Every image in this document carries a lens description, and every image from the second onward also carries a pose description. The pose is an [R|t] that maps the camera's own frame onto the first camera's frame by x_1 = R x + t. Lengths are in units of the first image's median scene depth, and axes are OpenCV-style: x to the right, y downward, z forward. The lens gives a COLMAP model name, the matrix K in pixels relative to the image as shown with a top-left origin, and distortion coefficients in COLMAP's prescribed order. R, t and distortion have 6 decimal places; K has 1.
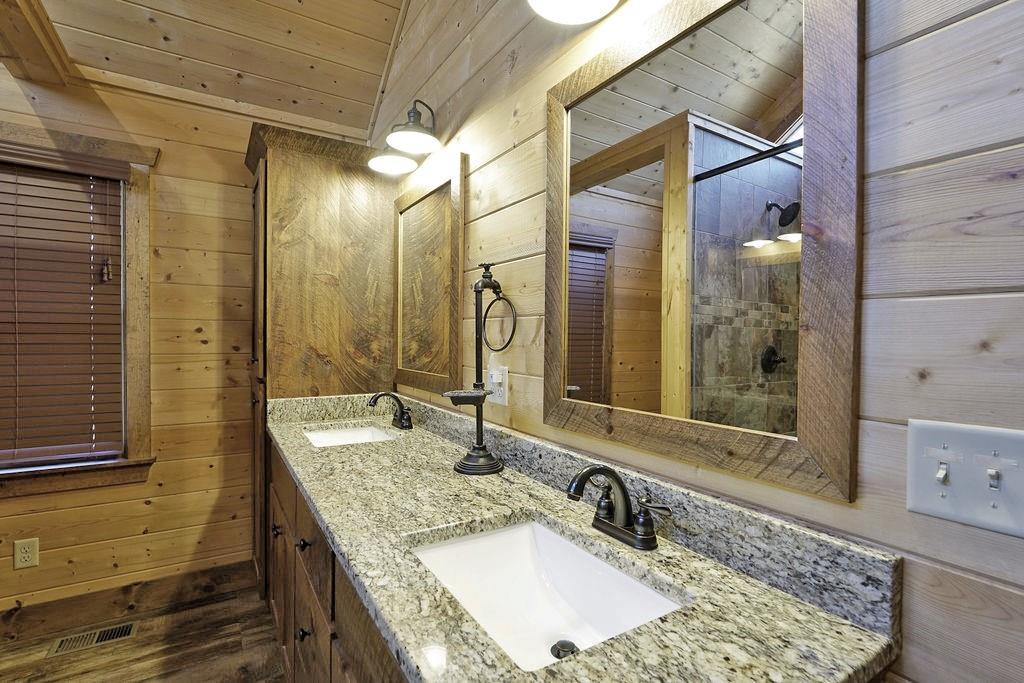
lens RADIAL K [[481.1, 0, 512.5], [0, 481.1, 345.0], [0, 0, 1]] dist [-0.013785, 0.000454]
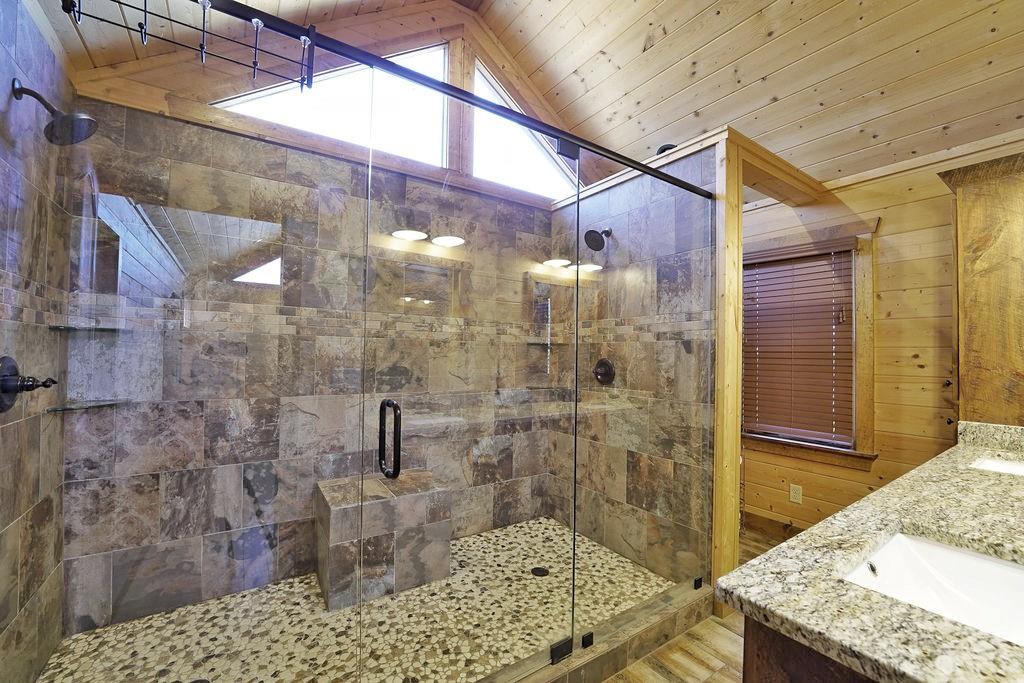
lens RADIAL K [[418.8, 0, 514.8], [0, 418.8, 346.0], [0, 0, 1]] dist [-0.022535, 0.000170]
pose [[0.033364, -0.028359, -0.999041, 0.357288], [-0.030412, 0.999106, -0.029377, 0.003851], [0.998980, 0.031363, 0.032472, -0.023938]]
